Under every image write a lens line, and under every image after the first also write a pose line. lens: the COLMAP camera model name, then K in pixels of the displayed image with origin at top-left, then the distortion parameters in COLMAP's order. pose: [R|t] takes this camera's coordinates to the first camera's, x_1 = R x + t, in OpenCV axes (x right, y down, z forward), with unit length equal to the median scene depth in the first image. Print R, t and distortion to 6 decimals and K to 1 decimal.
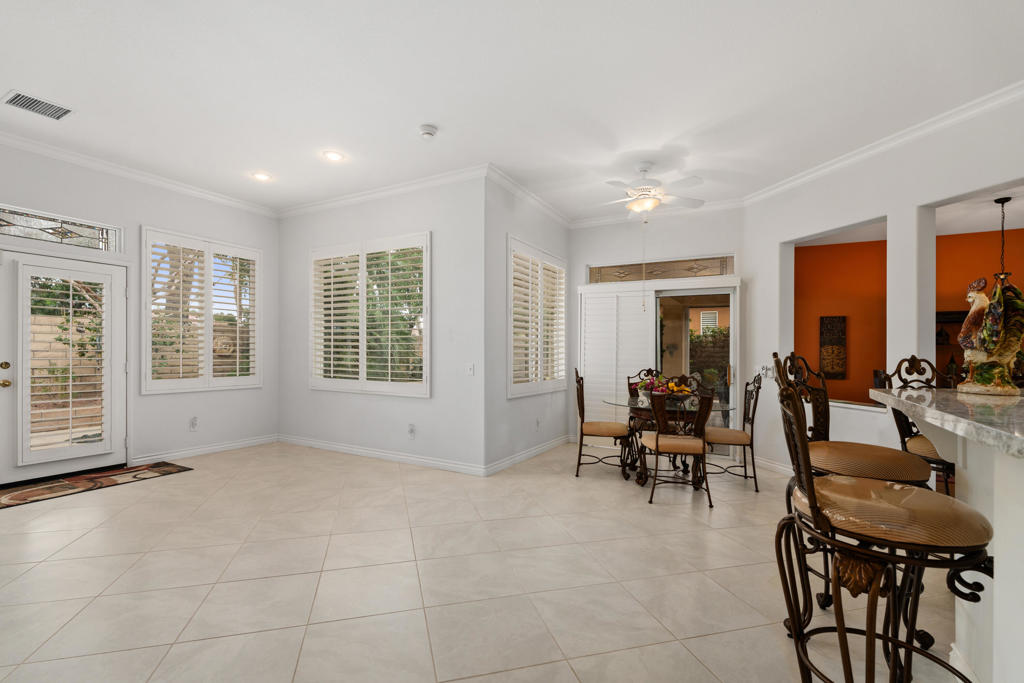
lens RADIAL K [[450.3, 0, 525.4], [0, 450.3, 345.6], [0, 0, 1]] dist [-0.001634, -0.000575]
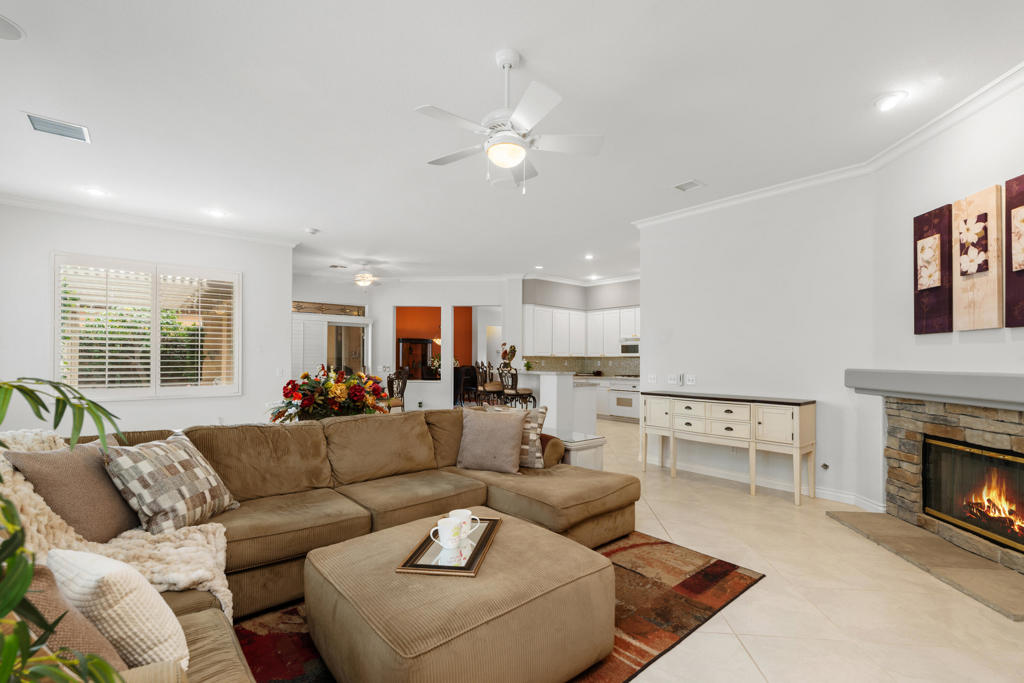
lens RADIAL K [[450.6, 0, 510.0], [0, 450.6, 348.5], [0, 0, 1]] dist [0.000436, -0.000105]
pose [[0.350985, 0.015206, 0.936258, -1.307128], [-0.013409, 0.999847, -0.011212, -0.021666], [-0.936285, -0.008619, 0.351135, -0.238288]]
